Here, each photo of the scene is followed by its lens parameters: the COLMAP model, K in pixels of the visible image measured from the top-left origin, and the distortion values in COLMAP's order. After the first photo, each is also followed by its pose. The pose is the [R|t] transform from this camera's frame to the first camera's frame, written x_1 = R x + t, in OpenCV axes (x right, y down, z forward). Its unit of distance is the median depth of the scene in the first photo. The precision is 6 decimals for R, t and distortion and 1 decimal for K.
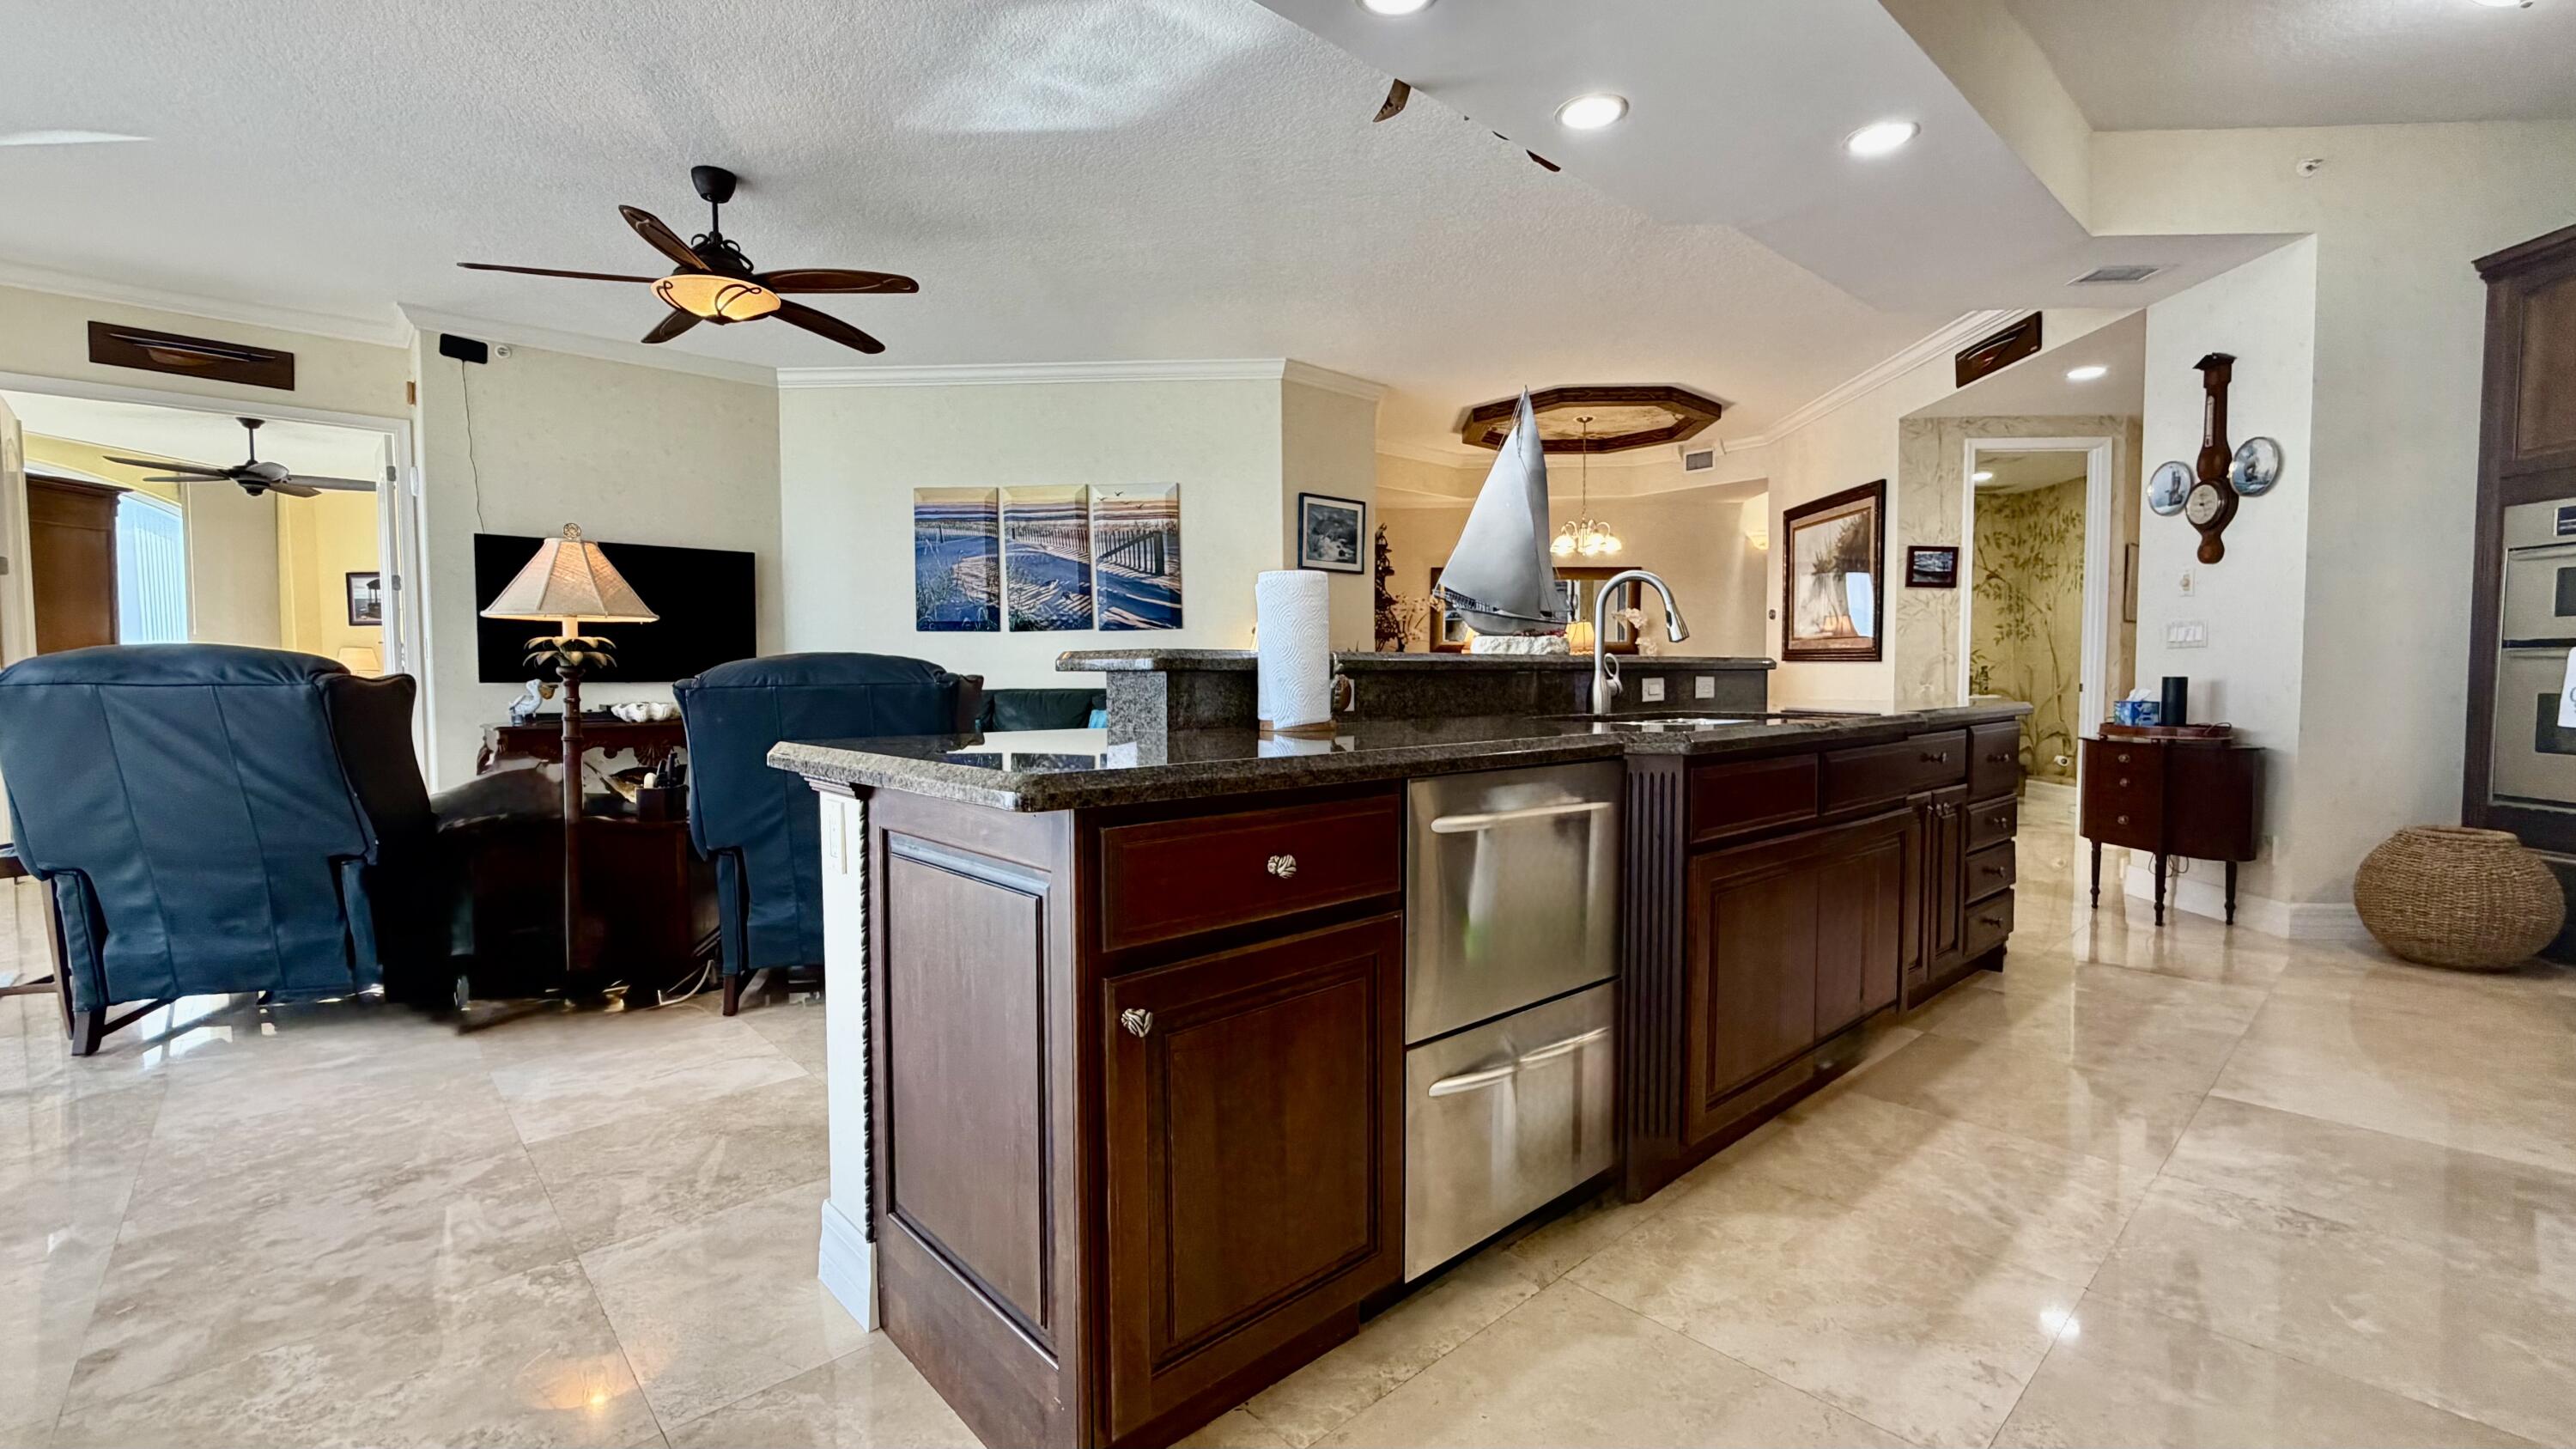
lens RADIAL K [[1097.3, 0, 1283.9], [0, 1097.3, 728.8], [0, 0, 1]] dist [-0.001283, -0.000315]
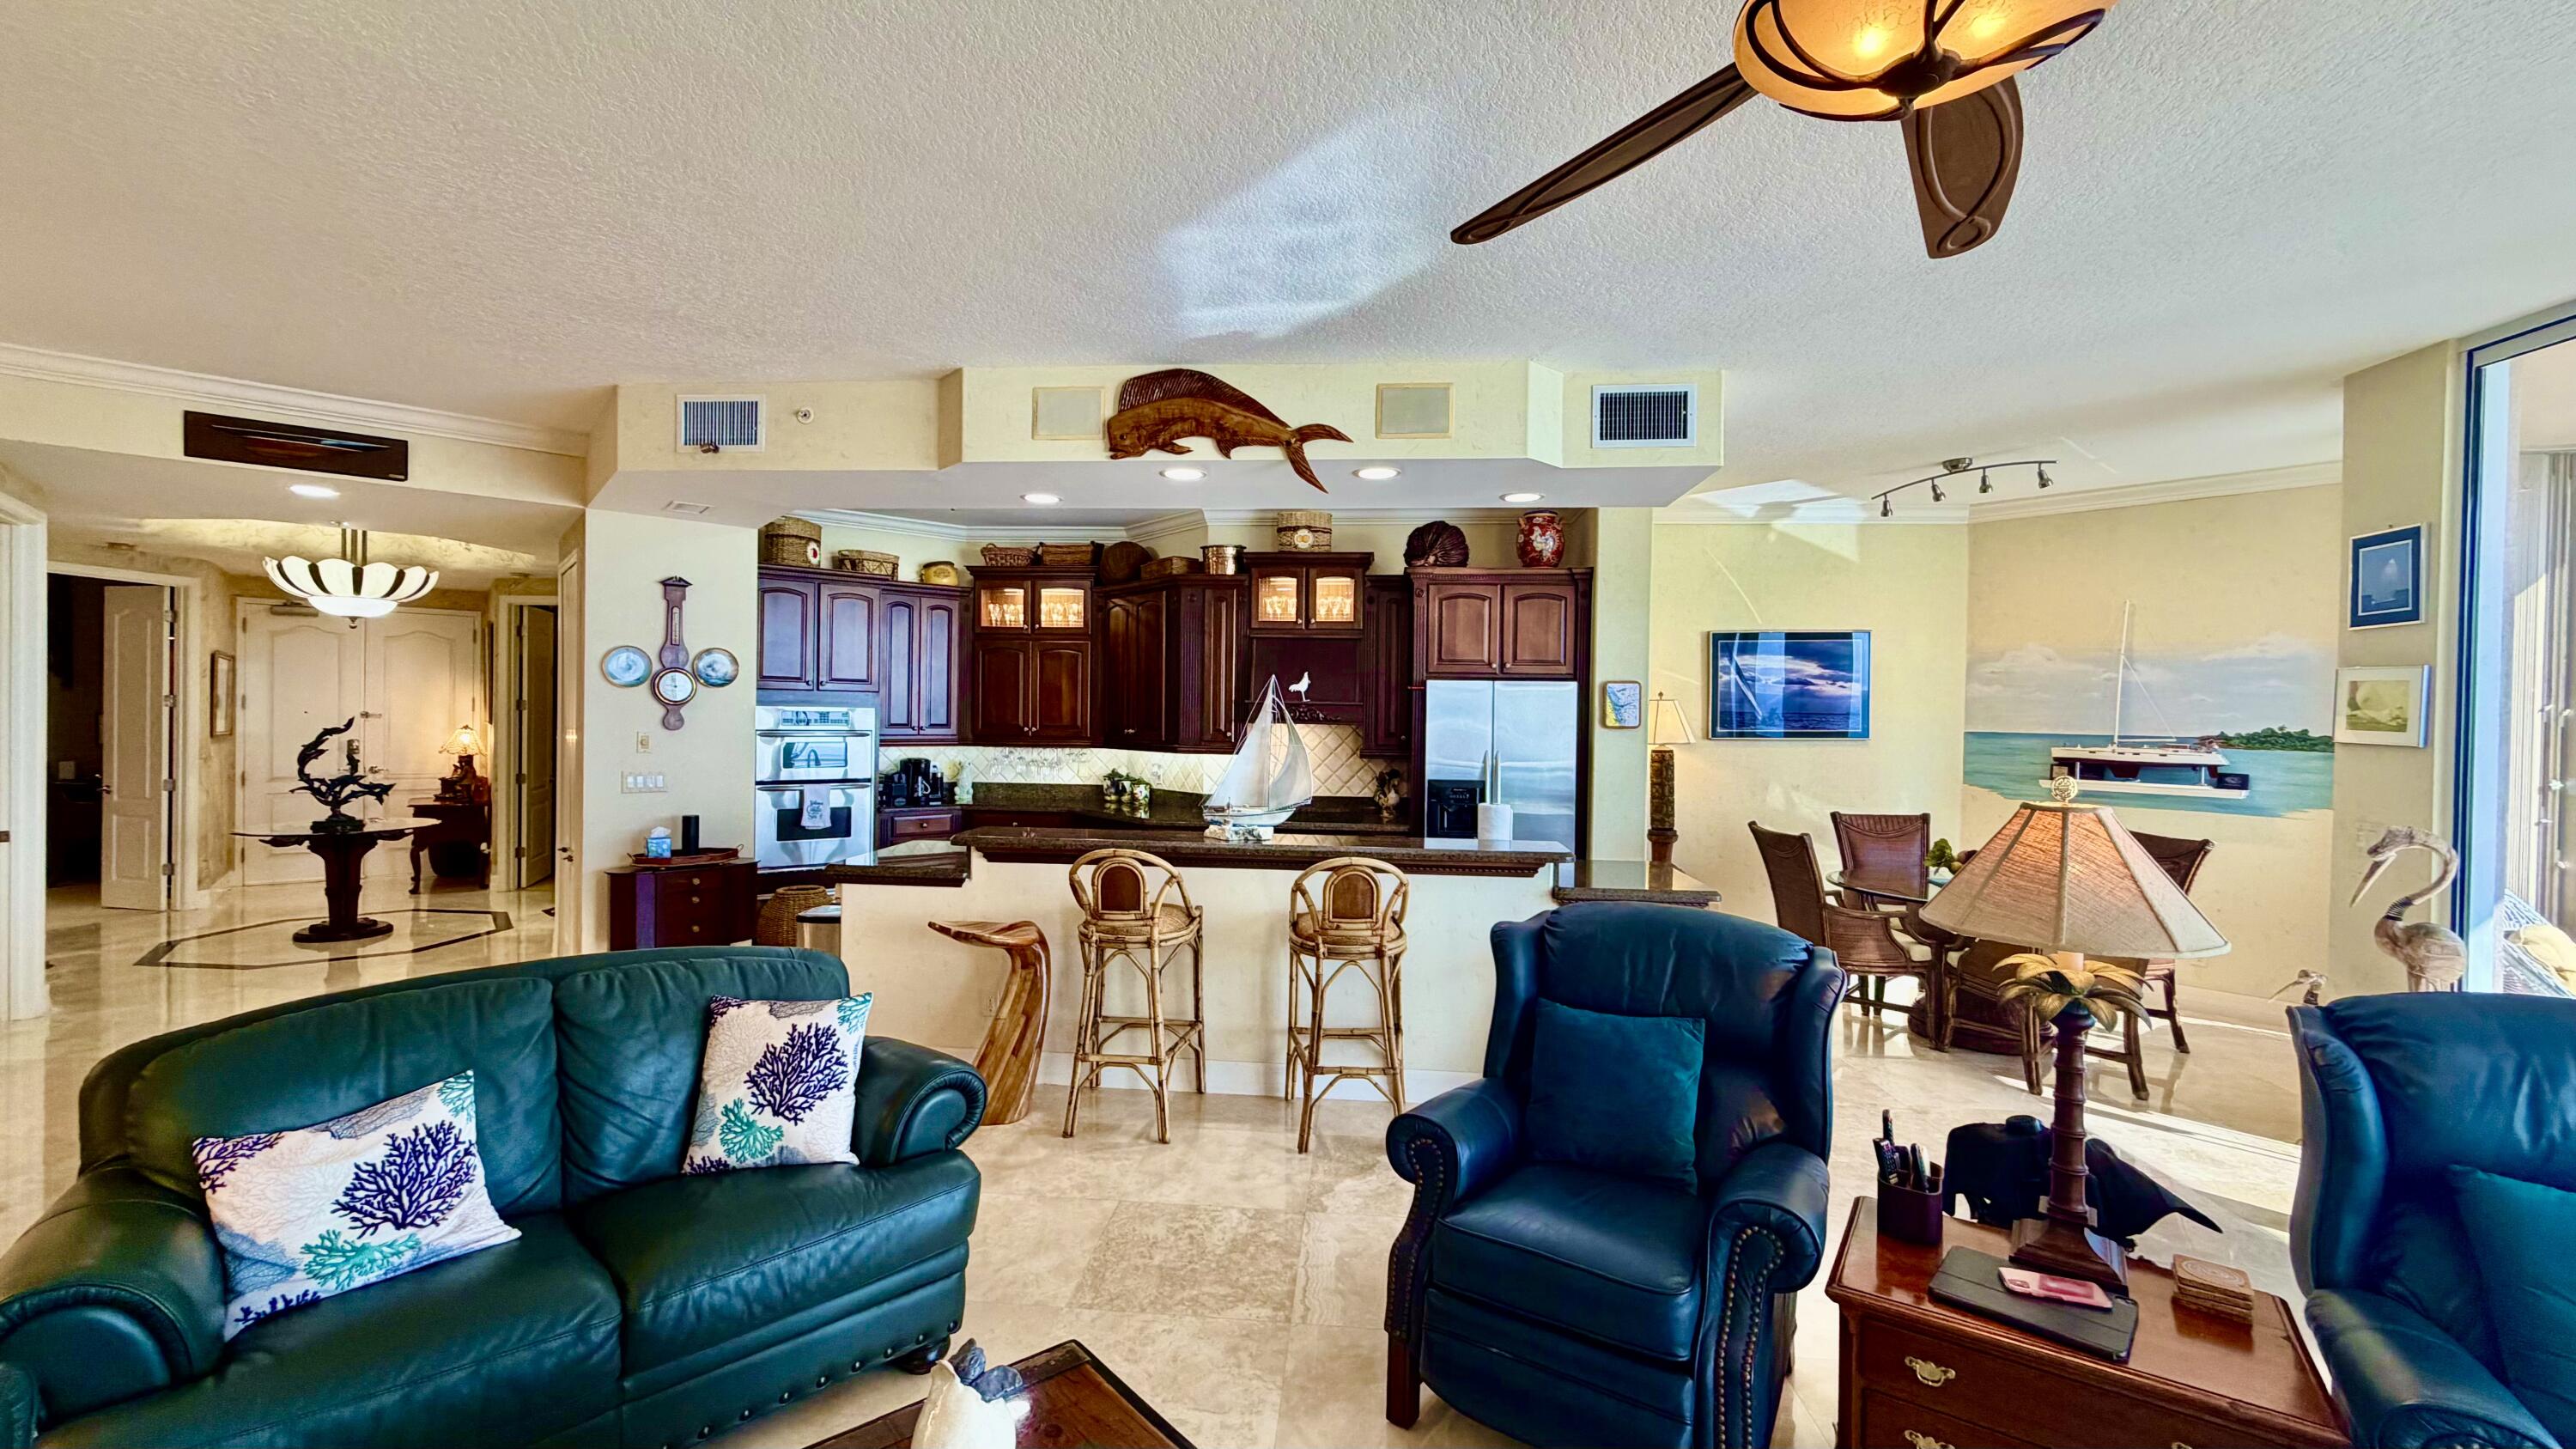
lens RADIAL K [[1027.4, 0, 1273.8], [0, 1027.4, 723.7], [0, 0, 1]] dist [-0.000283, -0.000006]
pose [[-0.674950, -0.011455, 0.737775, -0.456170], [0.025612, 0.998913, 0.038940, -0.146559], [-0.737419, 0.045179, -0.673923, 1.009918]]
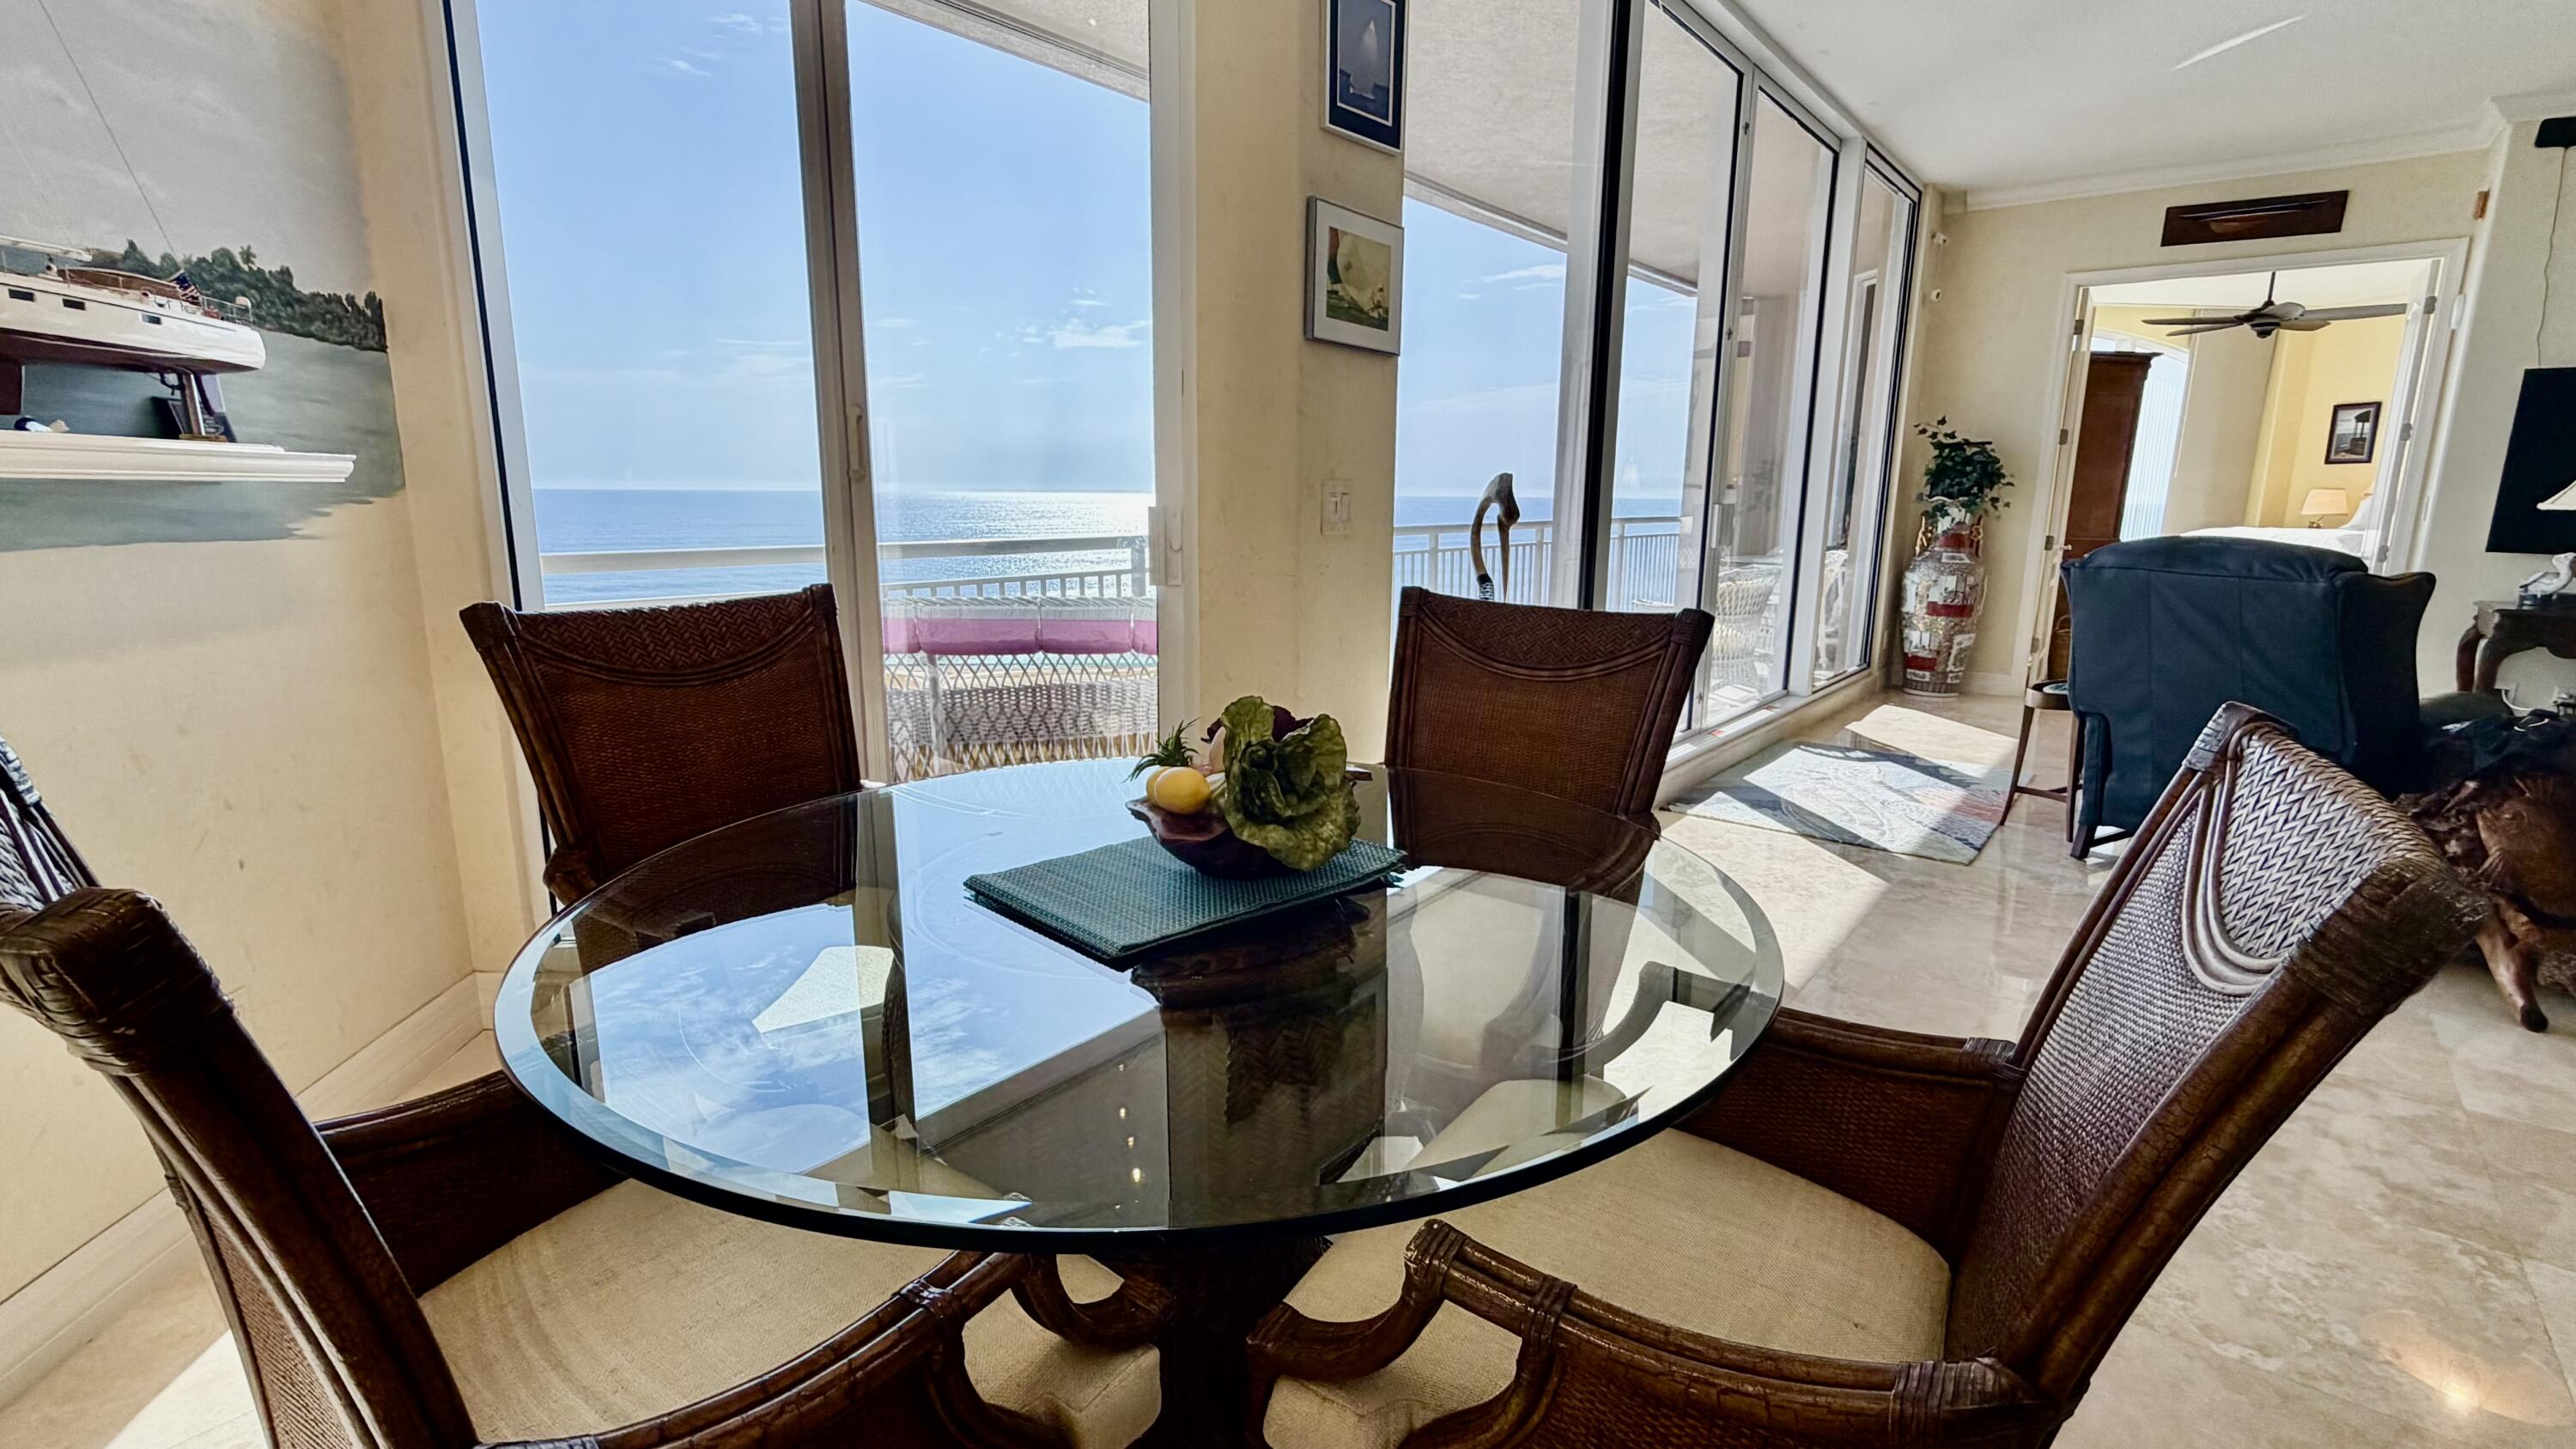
lens RADIAL K [[1161.9, 0, 1267.8], [0, 1161.9, 722.2], [0, 0, 1]] dist [-0.002291, -0.000348]
pose [[0.150598, 0.202198, -0.967696, 0.020689], [-0.062013, 0.978865, 0.194880, -0.031010], [0.986648, 0.030661, 0.159954, -0.075836]]
